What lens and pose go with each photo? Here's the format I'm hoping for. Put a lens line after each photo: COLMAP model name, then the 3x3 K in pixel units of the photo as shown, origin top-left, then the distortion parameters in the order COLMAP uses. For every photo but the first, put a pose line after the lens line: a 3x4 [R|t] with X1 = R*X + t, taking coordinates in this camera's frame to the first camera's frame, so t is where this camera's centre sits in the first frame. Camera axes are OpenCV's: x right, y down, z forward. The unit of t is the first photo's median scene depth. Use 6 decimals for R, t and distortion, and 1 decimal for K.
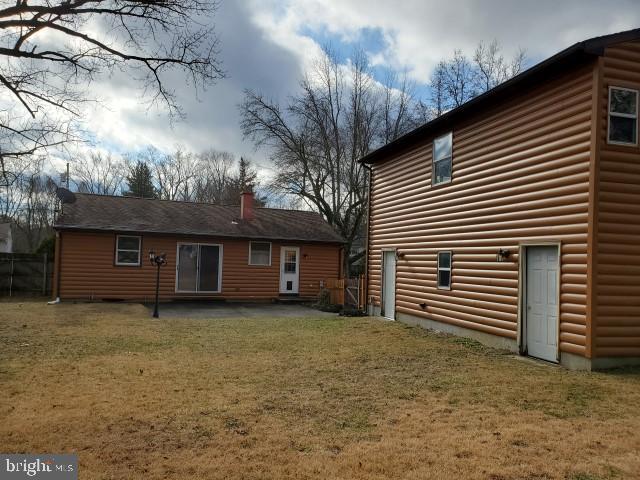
lens RADIAL K [[484.4, 0, 320.0], [0, 484.4, 240.0], [0, 0, 1]] dist [0.094699, -0.001584]
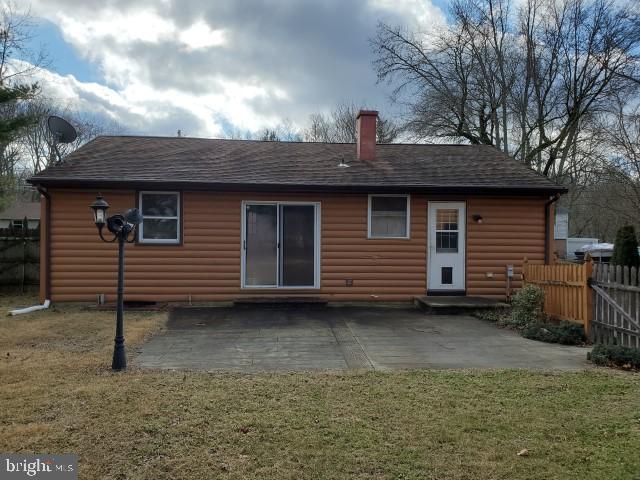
lens RADIAL K [[484.4, 0, 320.0], [0, 484.4, 240.0], [0, 0, 1]] dist [0.094699, -0.001584]
pose [[0.954505, -0.025099, -0.297138, -0.037360], [0.038402, 0.998500, 0.039018, 0.030568], [0.295713, -0.048653, 0.954037, 0.470952]]
